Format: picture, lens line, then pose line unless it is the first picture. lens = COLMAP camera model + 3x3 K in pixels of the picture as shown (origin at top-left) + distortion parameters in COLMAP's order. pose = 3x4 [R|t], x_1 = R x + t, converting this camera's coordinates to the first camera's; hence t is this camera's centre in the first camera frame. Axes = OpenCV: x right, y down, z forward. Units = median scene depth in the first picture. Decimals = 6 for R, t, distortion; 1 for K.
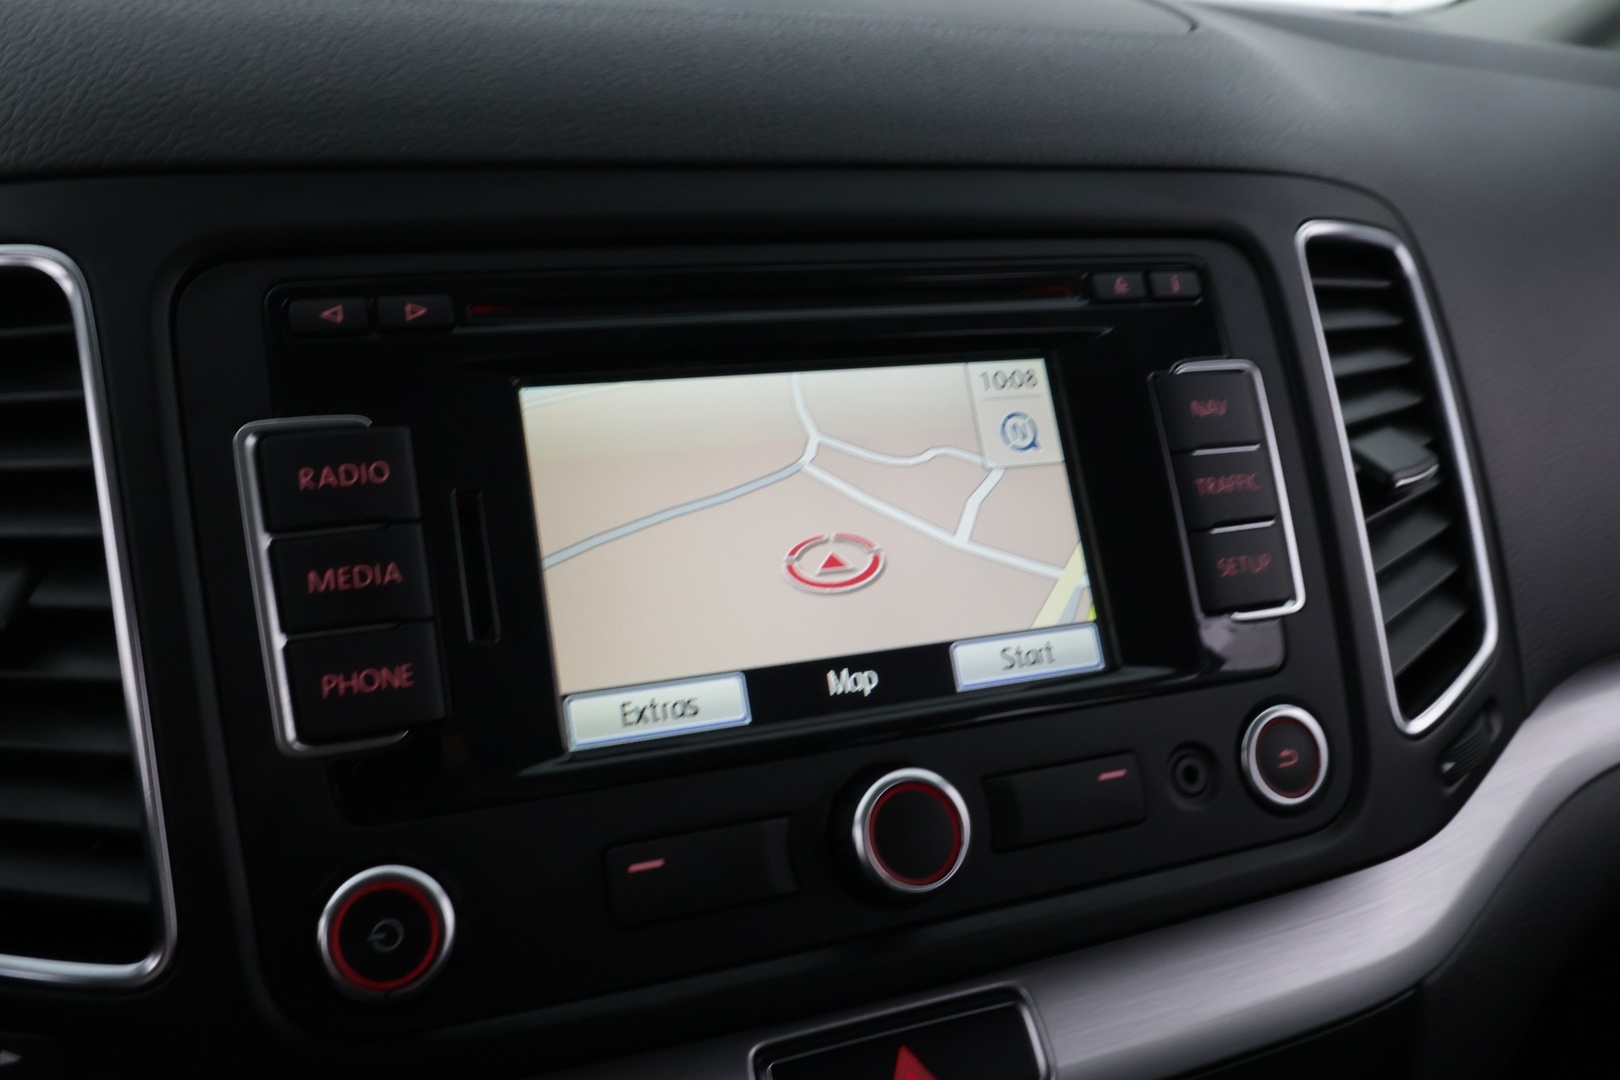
lens RADIAL K [[1356.2, 0, 812.2], [0, 1356.2, 541.3], [0, 0, 1]] dist [-0.053301, 0.055966]
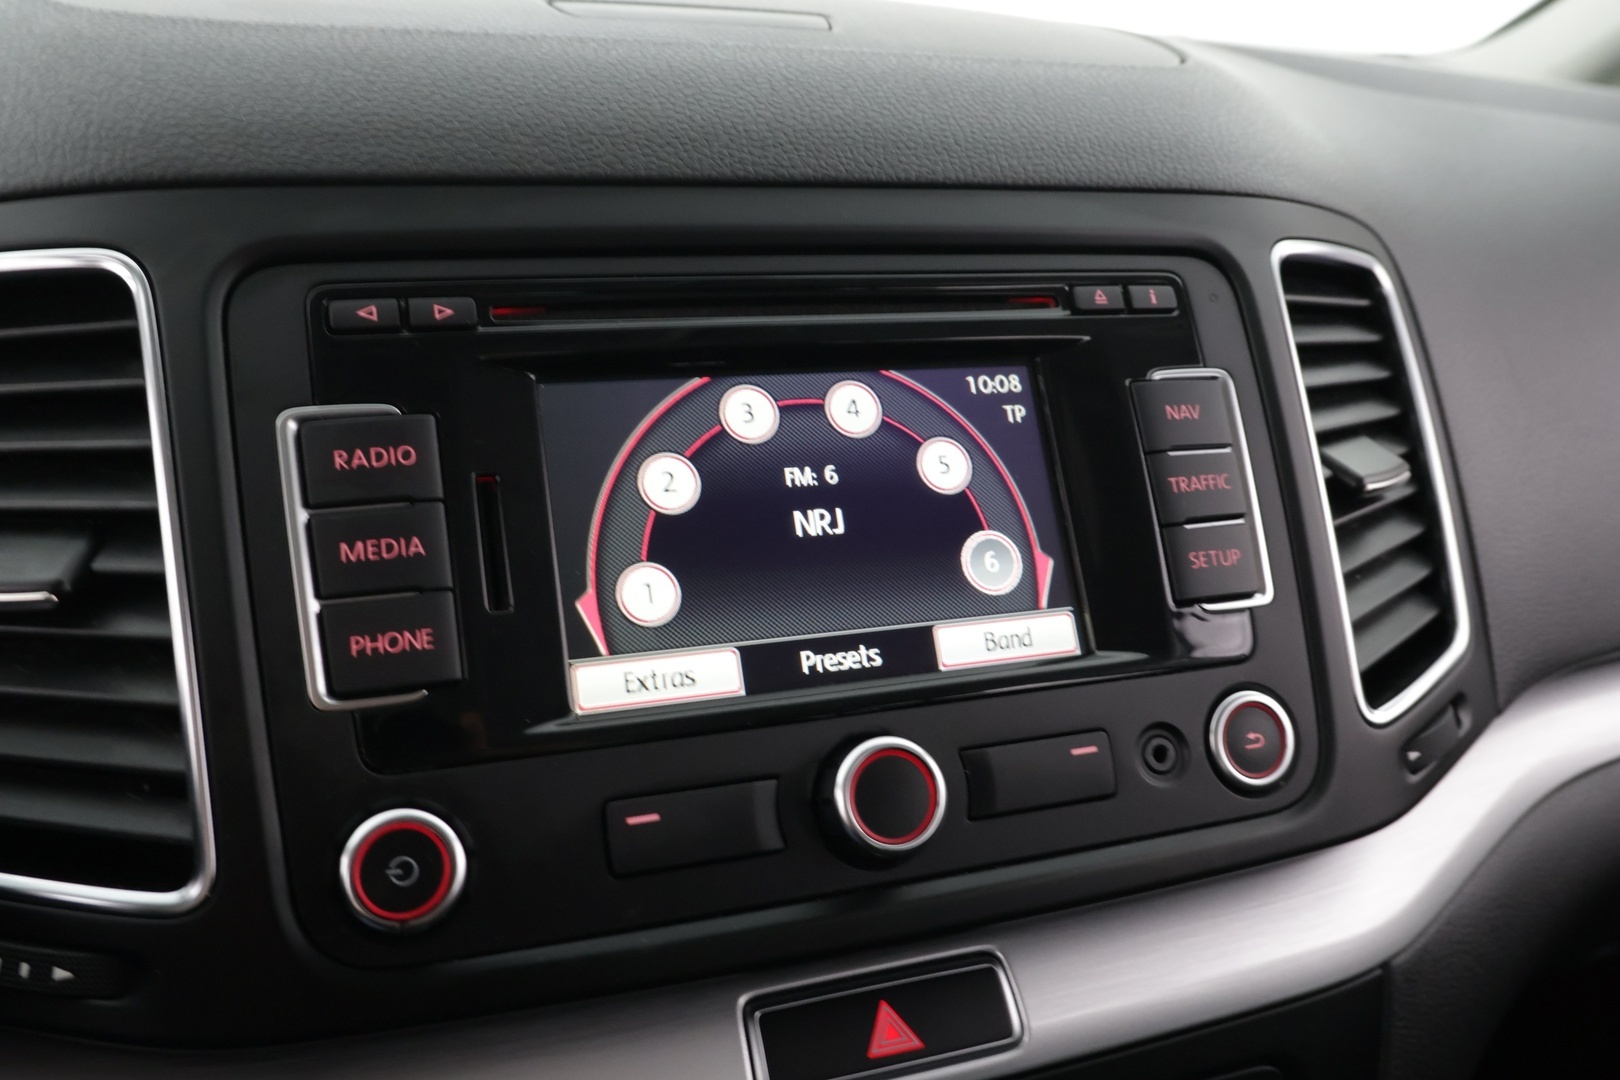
lens RADIAL K [[1356.2, 0, 818.9], [0, 1356.2, 541.4], [0, 0, 1]] dist [-0.053301, 0.055966]
pose [[0.999582, 0.010176, -0.027055, 0.042040], [-0.010919, 0.999563, -0.027484, 0.041405], [0.026763, 0.027768, 0.999256, -0.082750]]
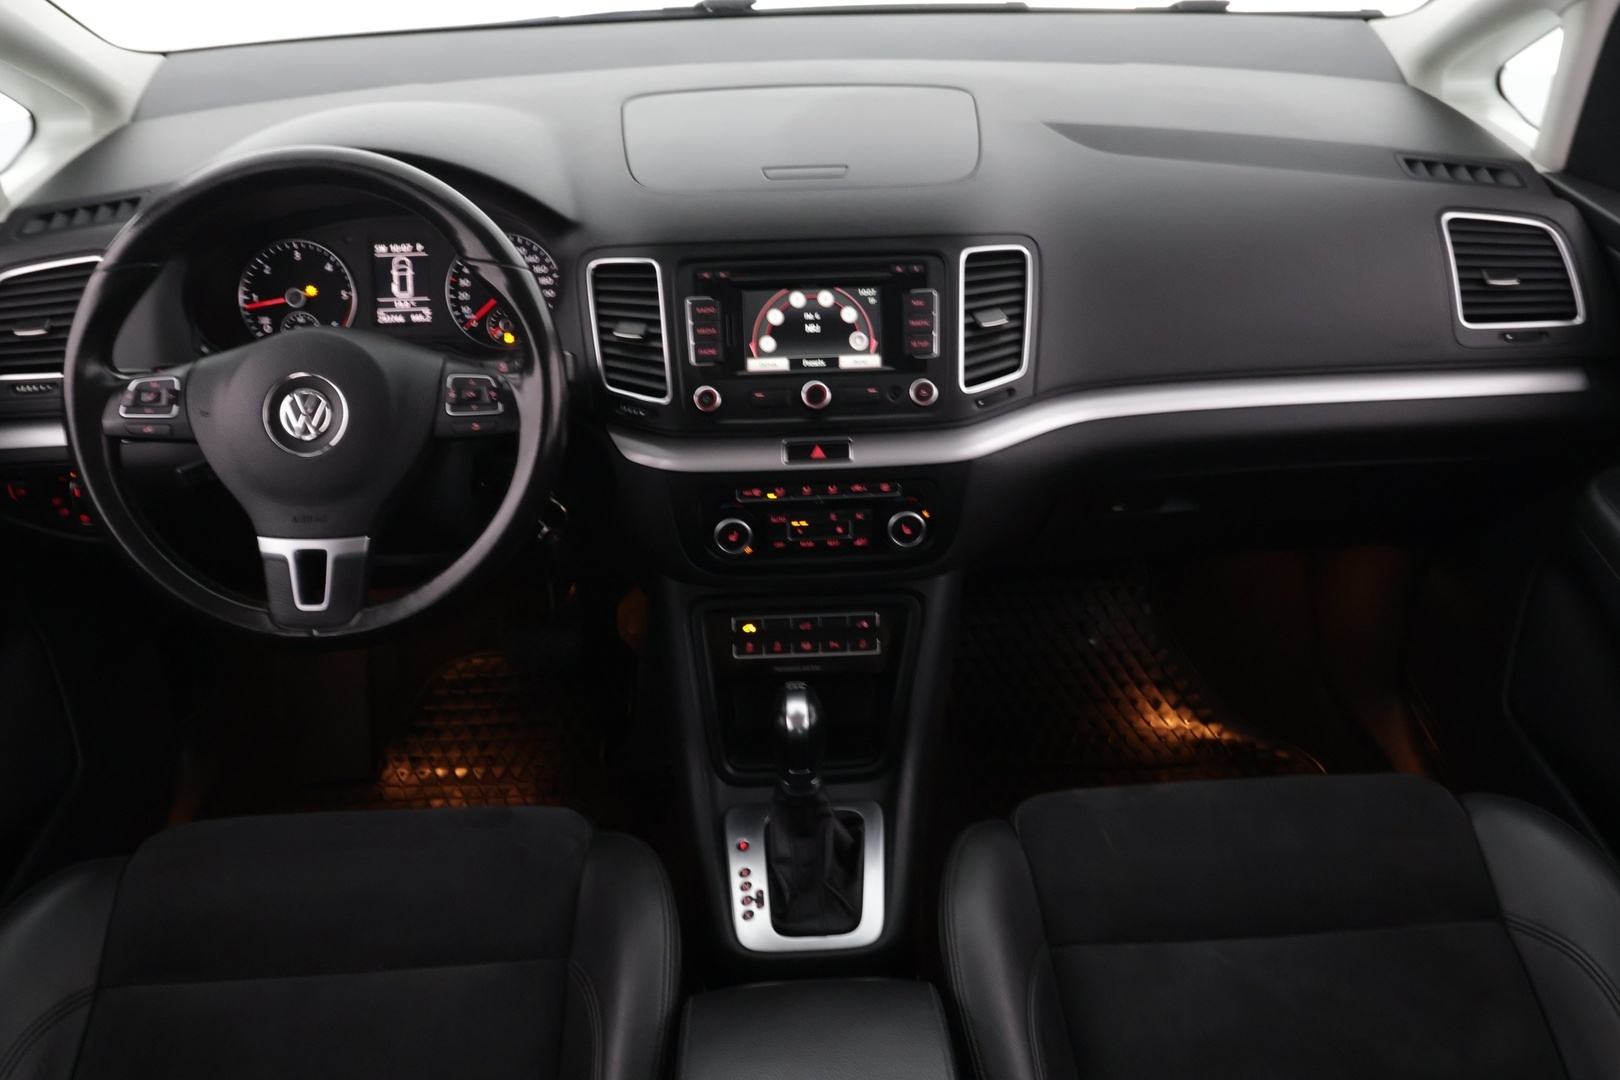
lens RADIAL K [[1356.2, 0, 817.2], [0, 1356.2, 530.3], [0, 0, 1]] dist [-0.053301, 0.055966]
pose [[0.942805, 0.127117, -0.308154, 1.511118], [-0.067273, 0.977972, 0.197600, -0.241830], [0.326485, -0.165568, 0.930588, -3.277398]]
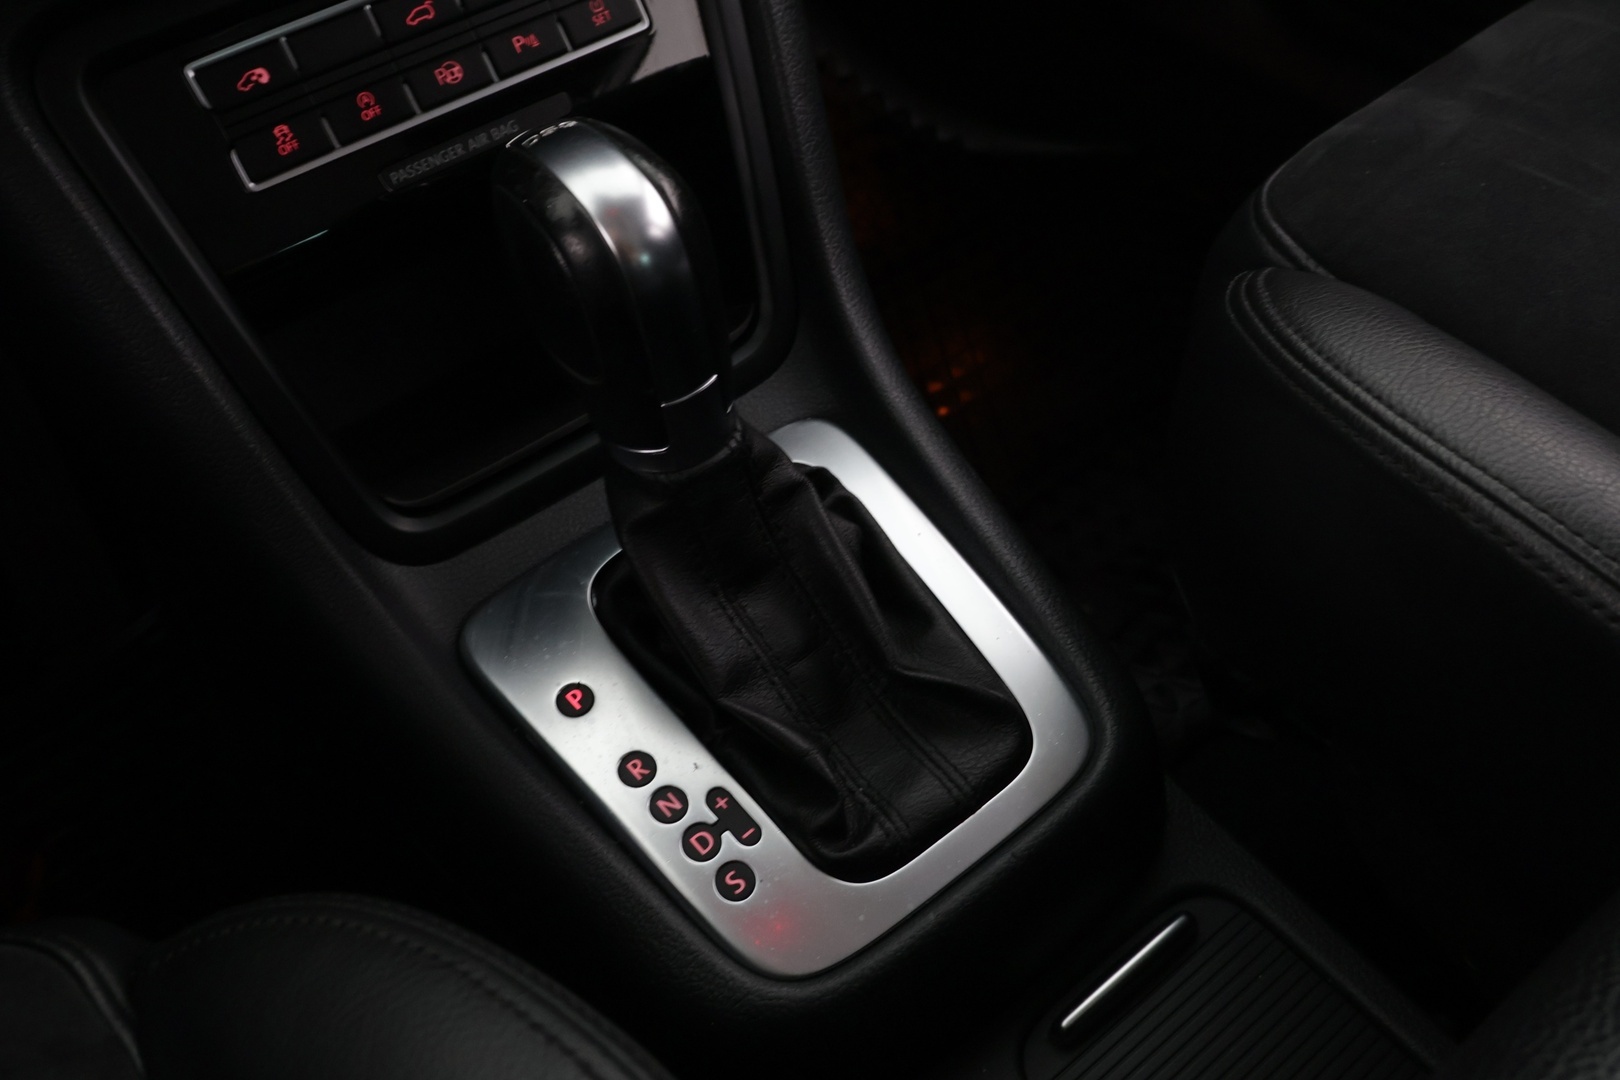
lens RADIAL K [[1356.2, 0, 821.7], [0, 1356.2, 536.7], [0, 0, 1]] dist [-0.053301, 0.055966]
pose [[0.951726, -0.282484, 0.120081, 0.079348], [0.201008, 0.869234, 0.451696, 0.994893], [-0.231975, -0.405753, 0.884054, -0.482774]]
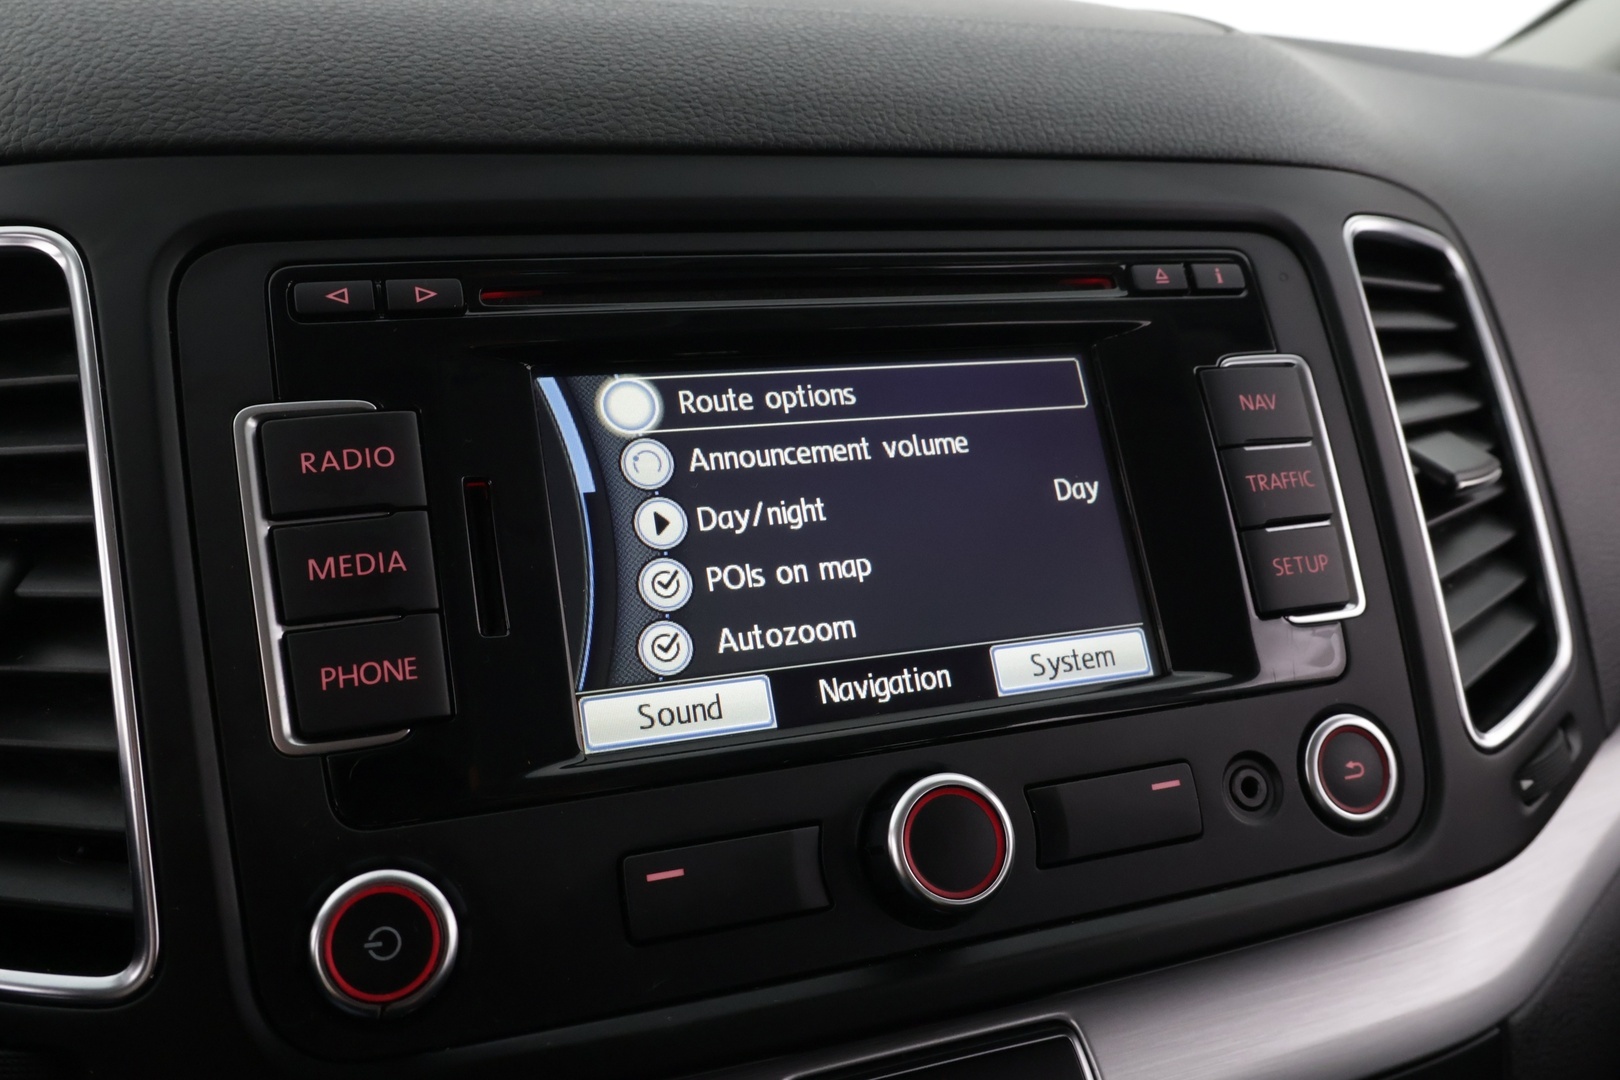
lens RADIAL K [[1356.2, 0, 810.9], [0, 1356.2, 545.7], [0, 0, 1]] dist [-0.053301, 0.055966]
pose [[0.999564, -0.010634, -0.027559, 0.004934], [0.009019, 0.998272, -0.058058, 0.062972], [0.028129, 0.057784, 0.997933, 0.056578]]
